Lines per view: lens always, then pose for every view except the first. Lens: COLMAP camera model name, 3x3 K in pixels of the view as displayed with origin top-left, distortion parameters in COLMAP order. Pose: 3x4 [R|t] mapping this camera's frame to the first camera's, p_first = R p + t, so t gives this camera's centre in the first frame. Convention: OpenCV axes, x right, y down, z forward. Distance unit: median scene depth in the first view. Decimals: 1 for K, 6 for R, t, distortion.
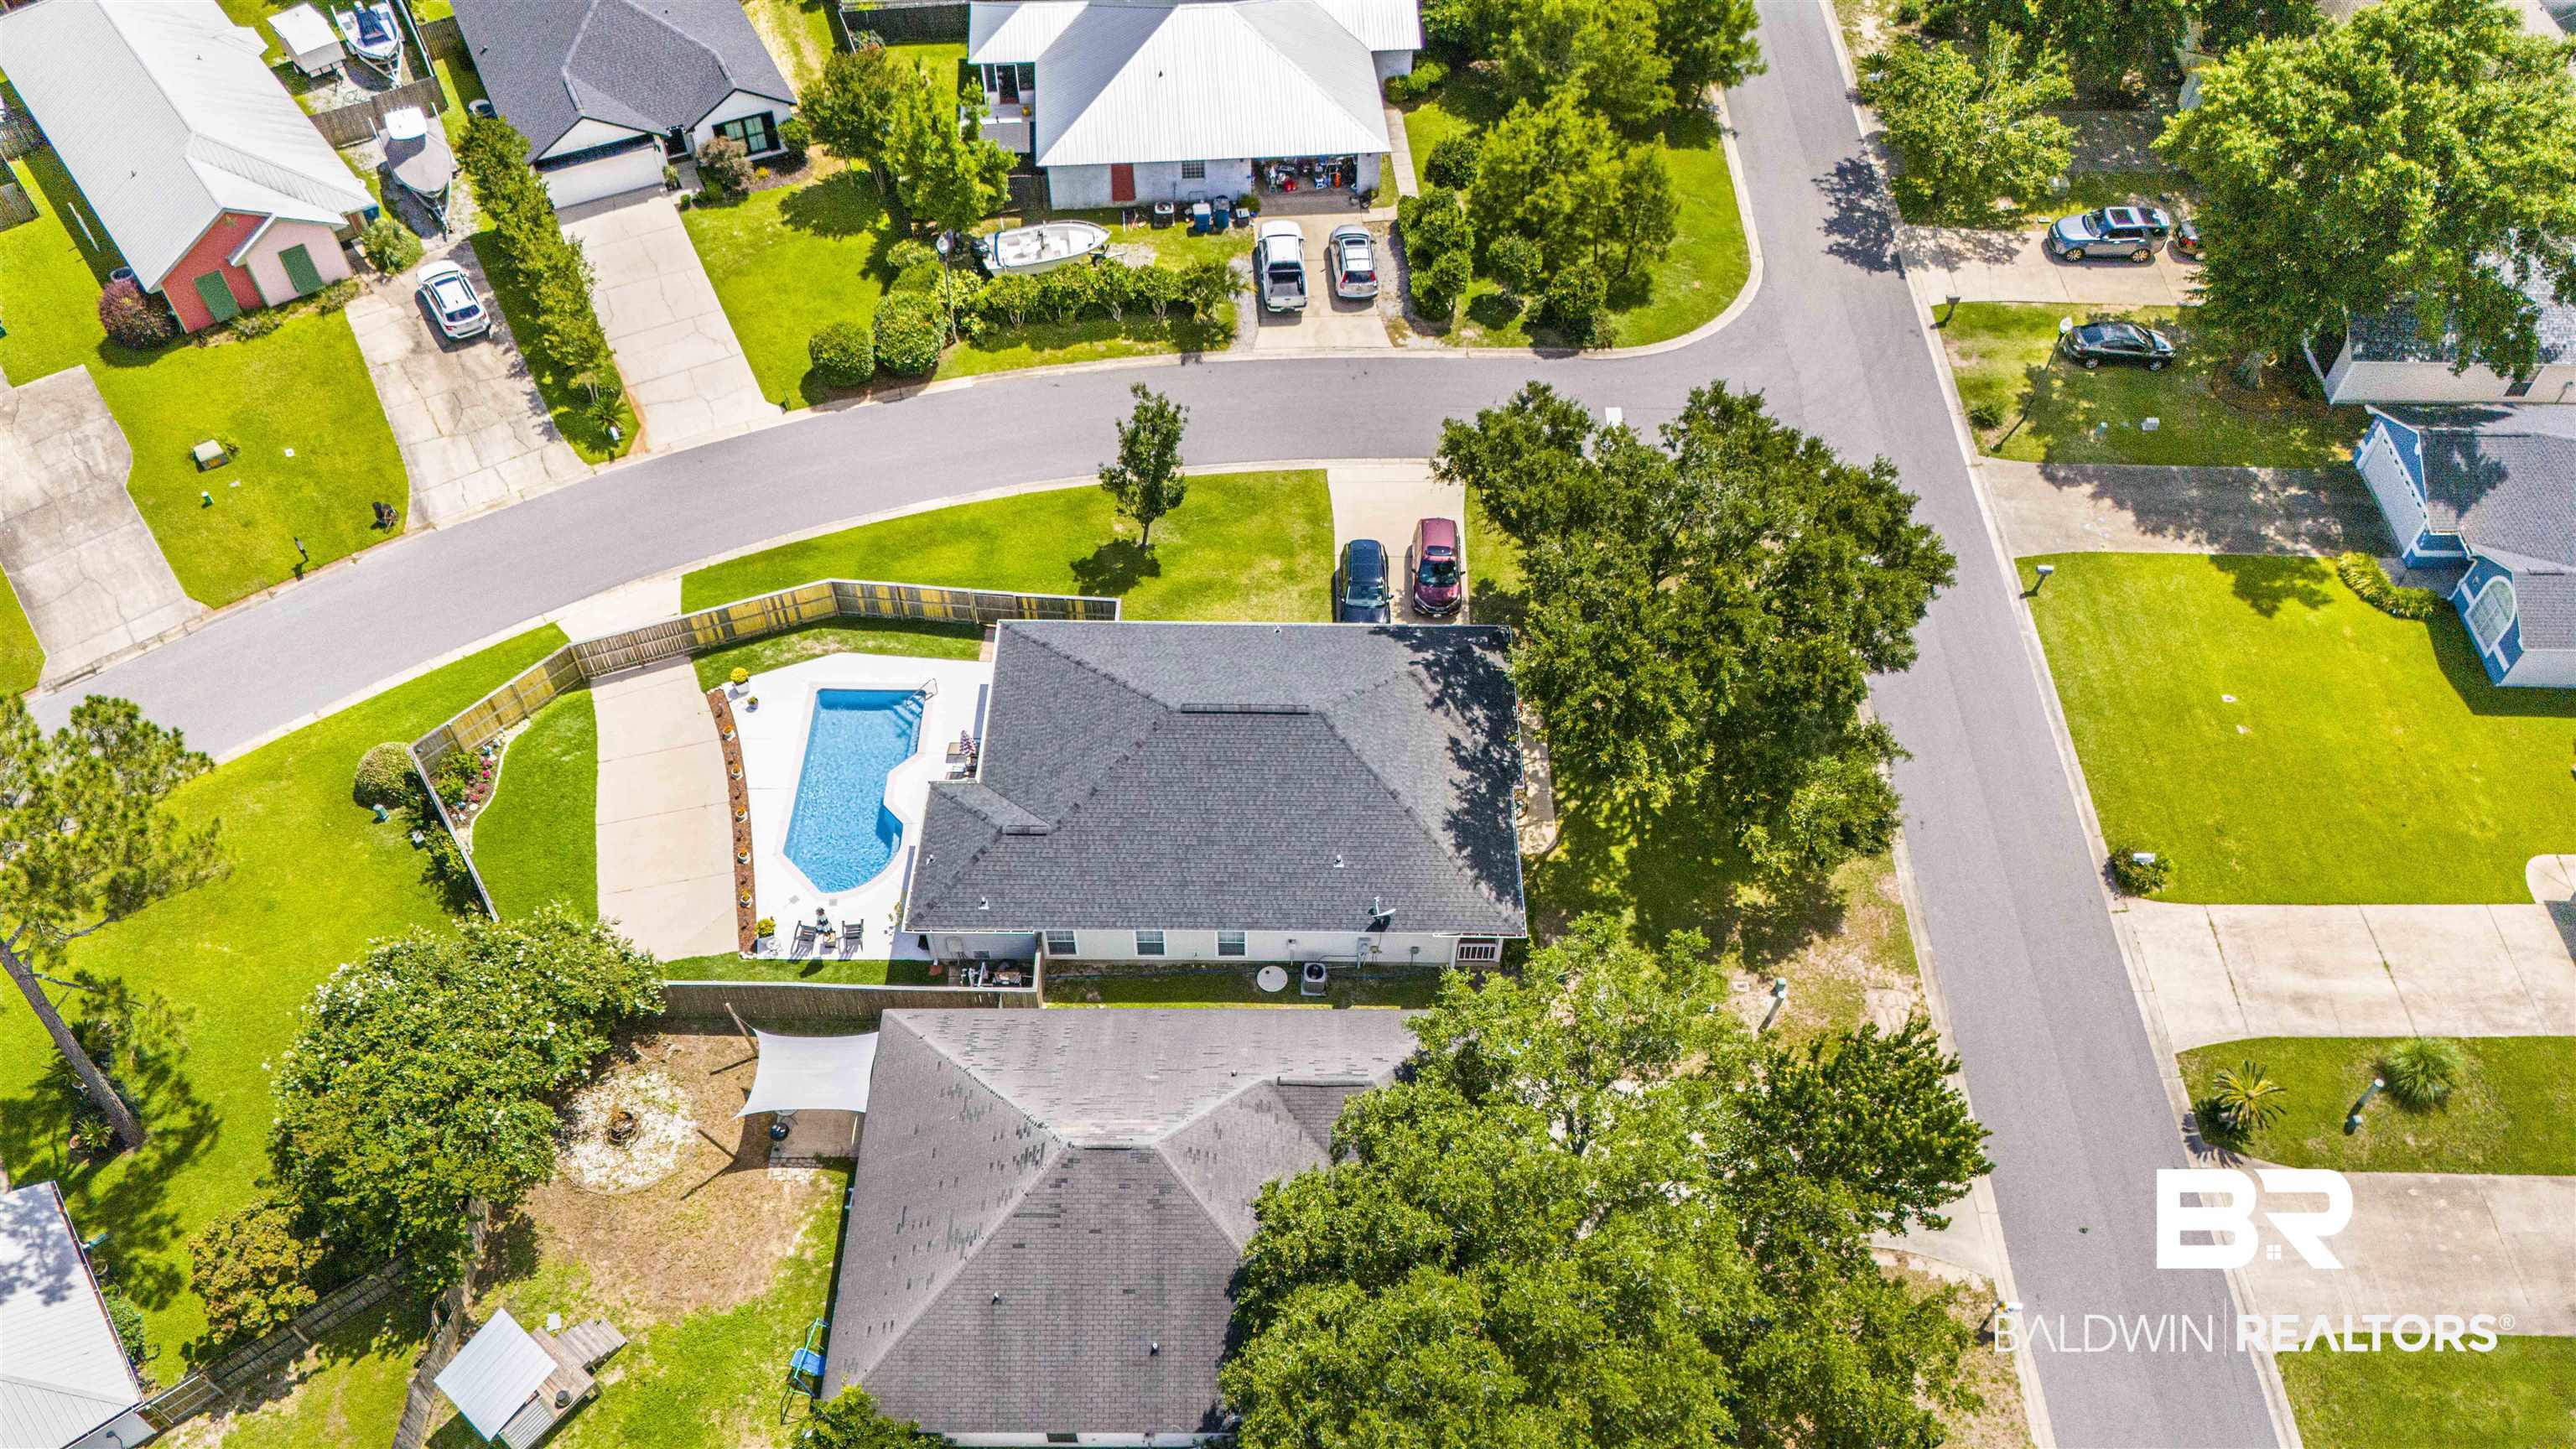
lens RADIAL K [[1905.3, 0, 1293.0], [0, 1905.3, 724.1], [0, 0, 1]] dist [0.047453, -0.022879]
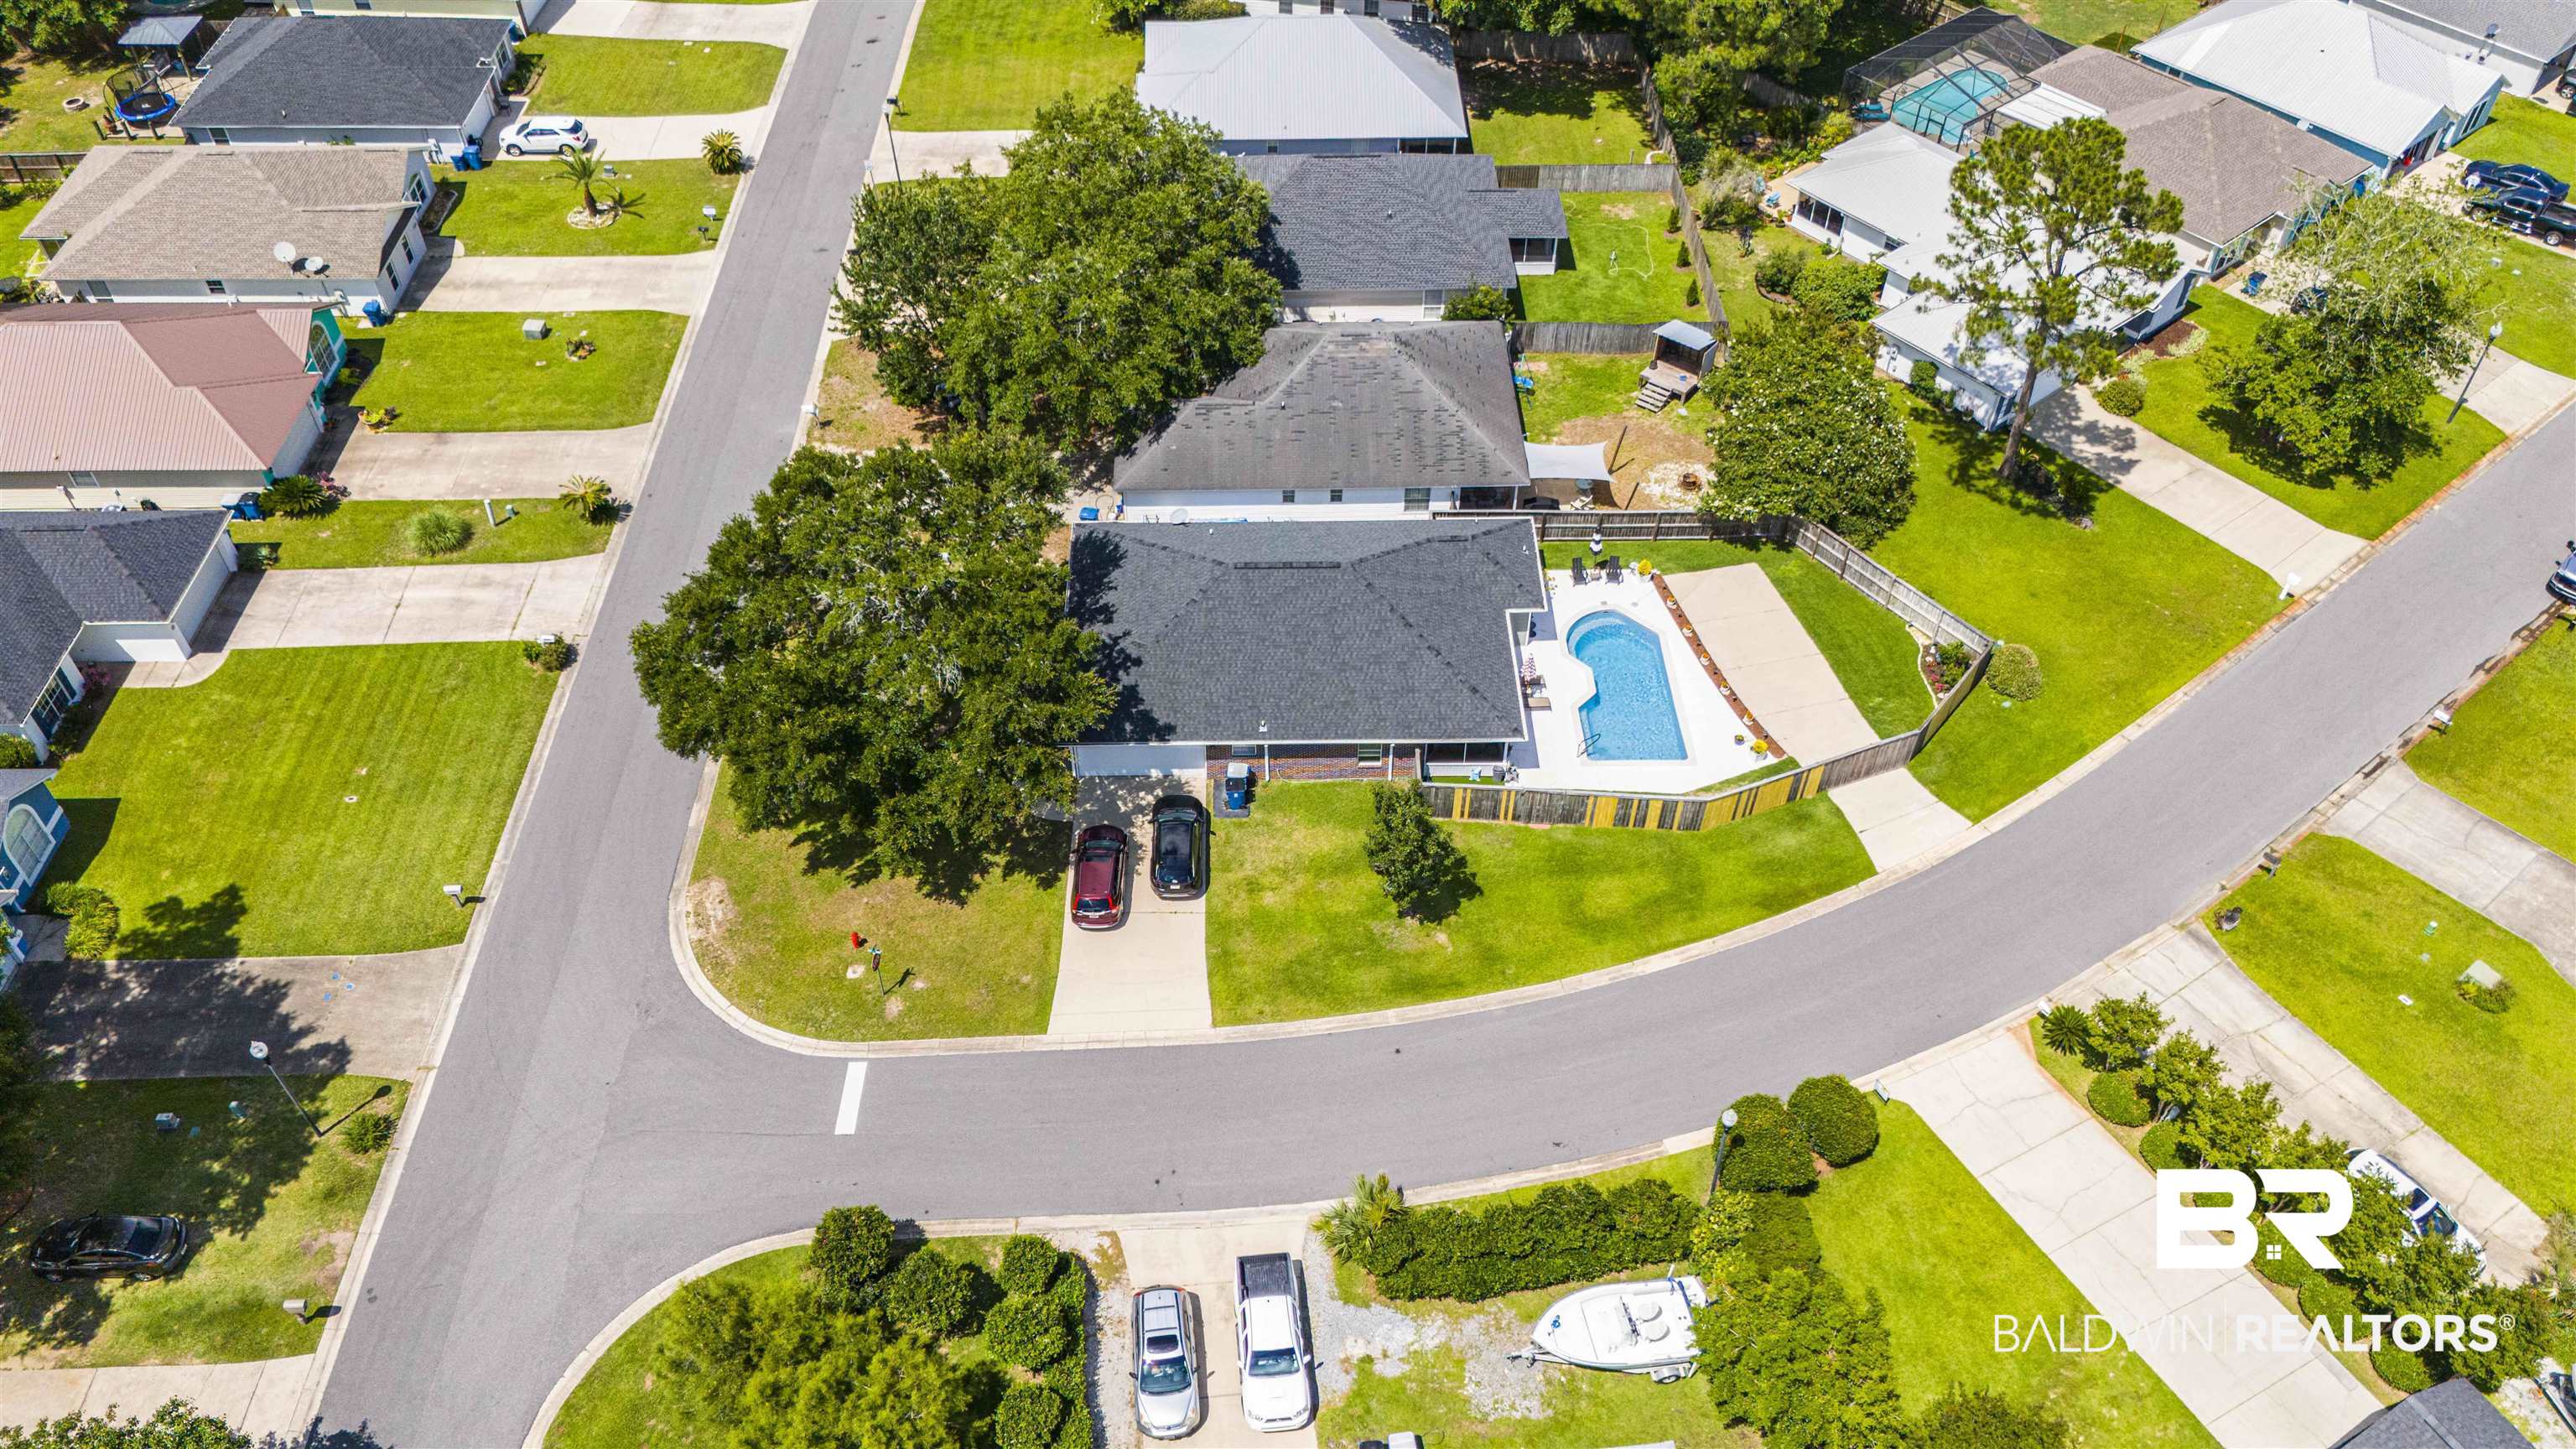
lens RADIAL K [[1895.8, 0, 1294.4], [0, 1895.8, 724.7], [0, 0, 1]] dist [0.080568, -0.082817]
pose [[-0.999515, 0.006275, -0.030495, 0.006457], [-0.030997, -0.108505, 0.993613, -1.070390], [0.002926, 0.994076, 0.108647, 0.855529]]
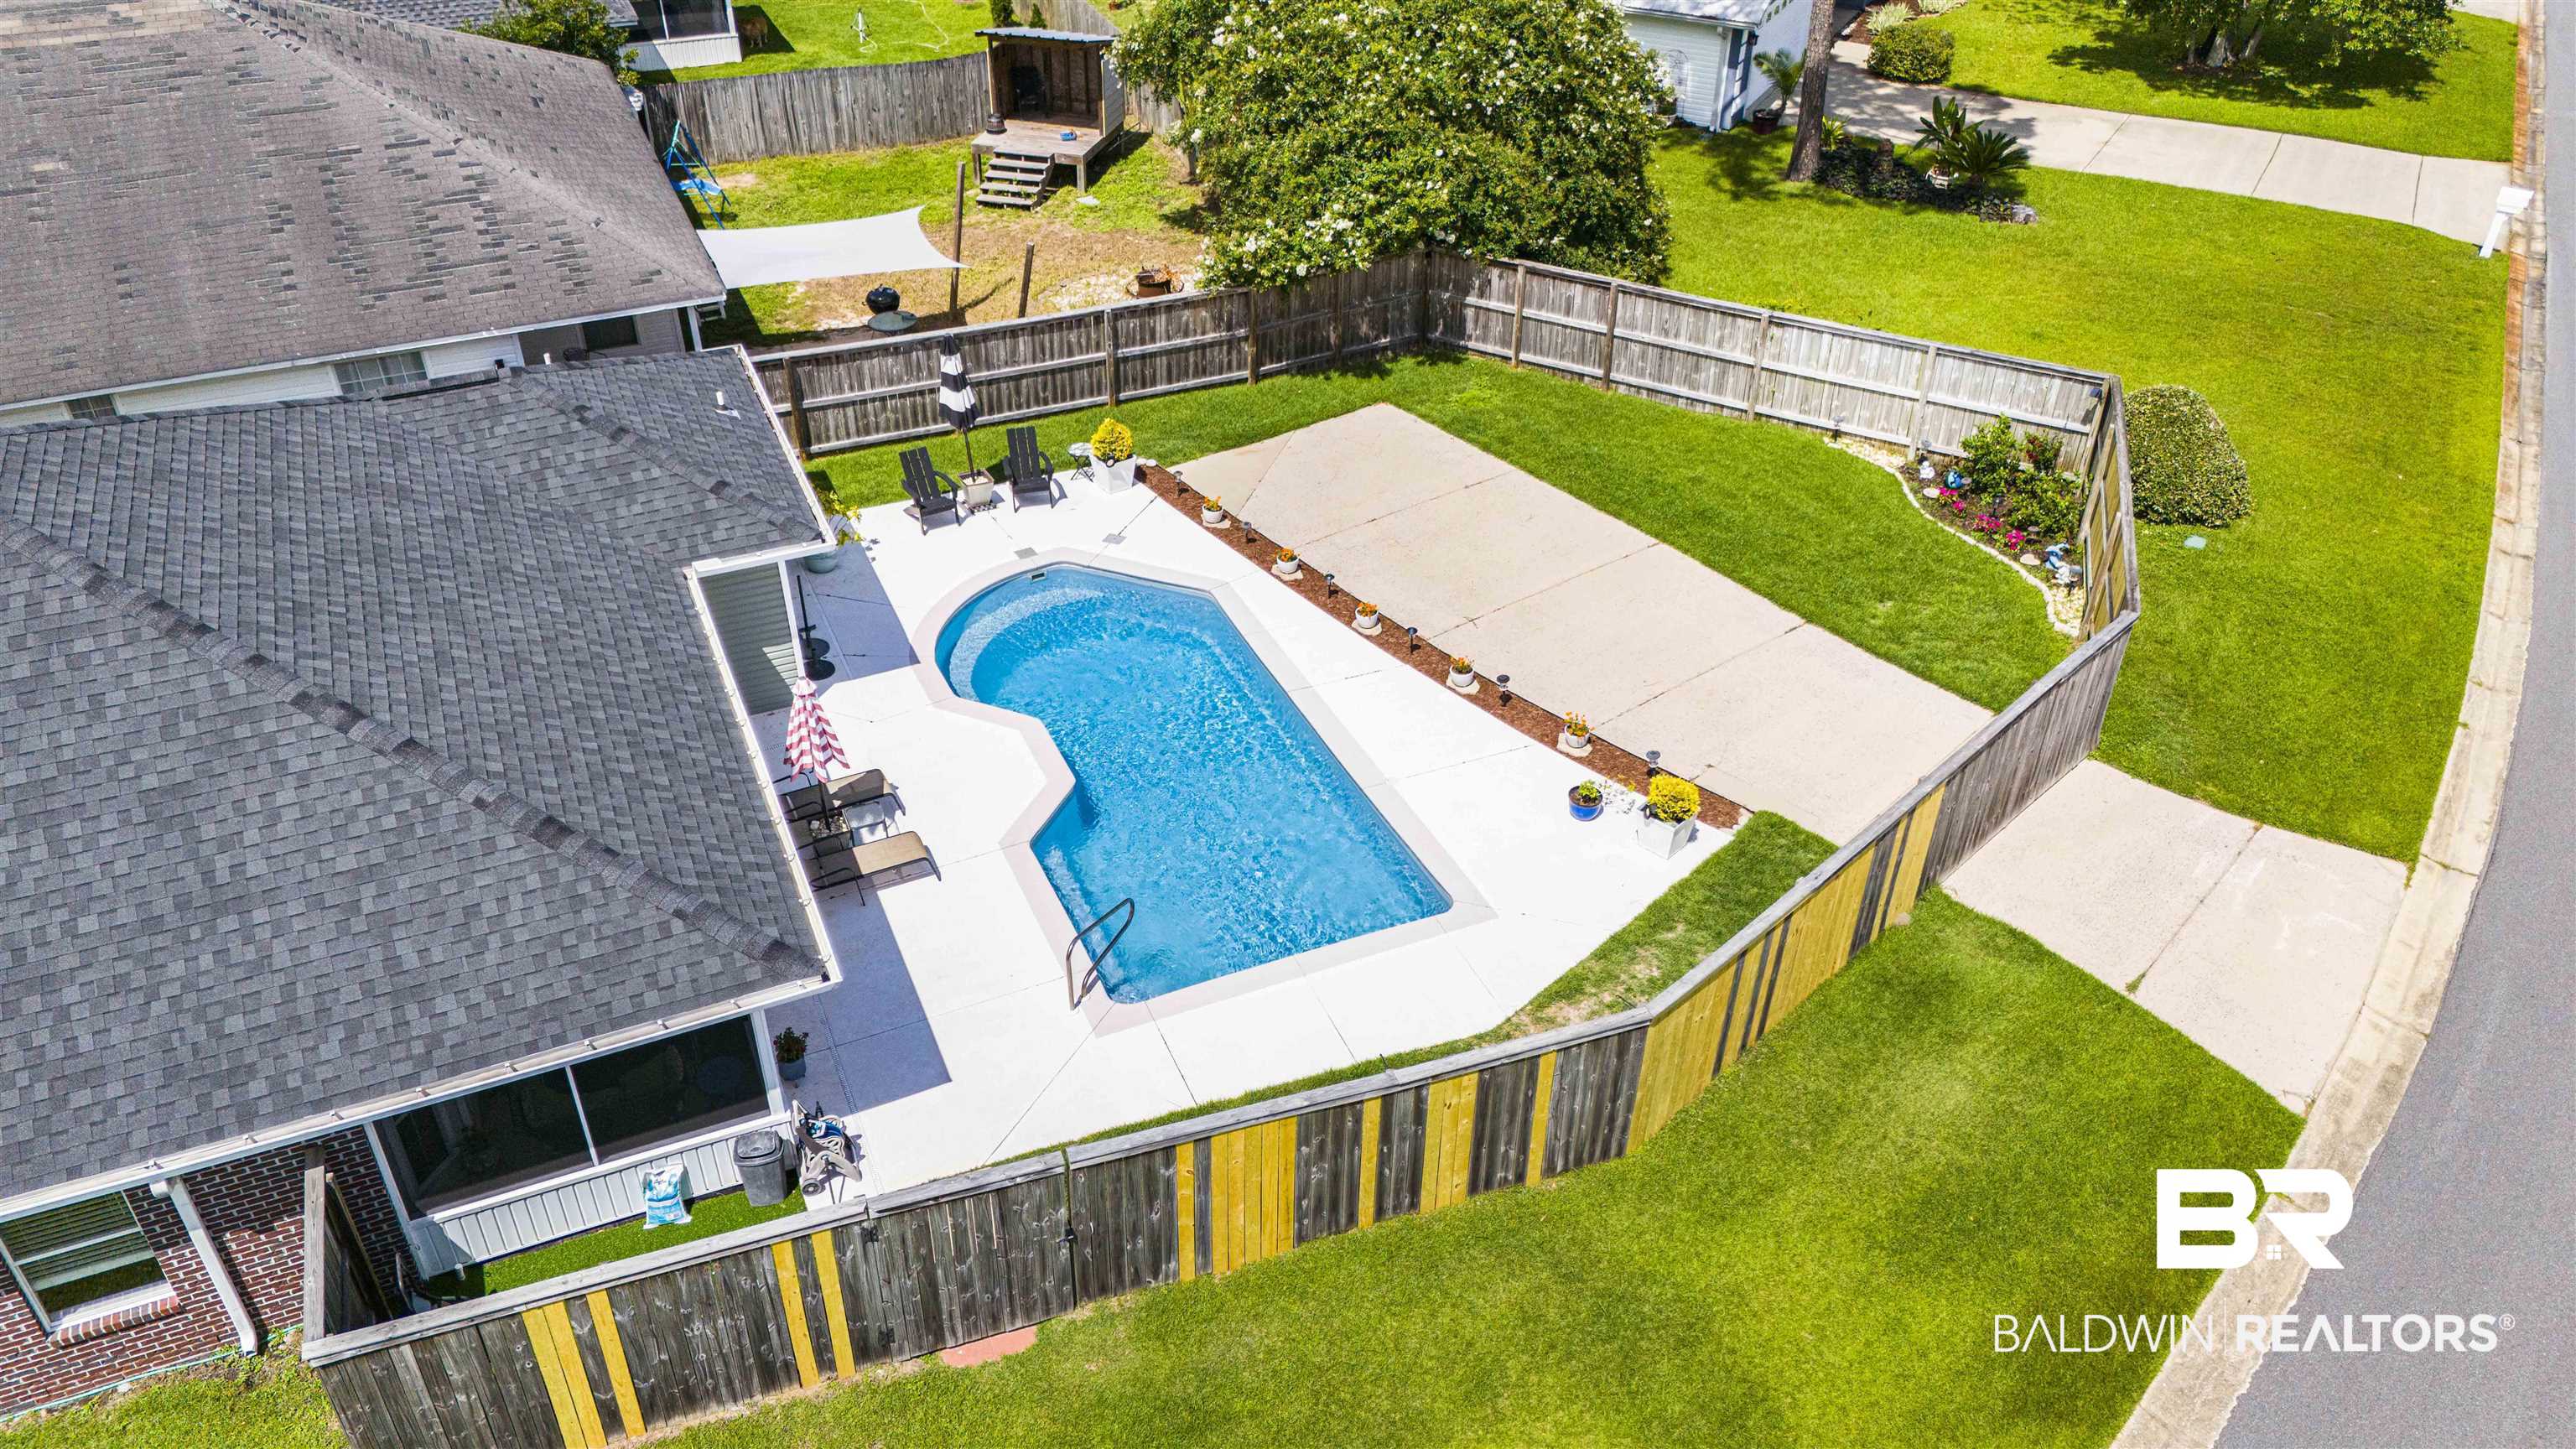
lens RADIAL K [[1895.8, 0, 1294.4], [0, 1895.8, 724.7], [0, 0, 1]] dist [0.080568, -0.082817]
pose [[-0.914075, 0.222463, -0.339083, -0.130285], [-0.322366, 0.108735, 0.940349, -0.290035], [0.246063, 0.968859, -0.027678, 0.966054]]
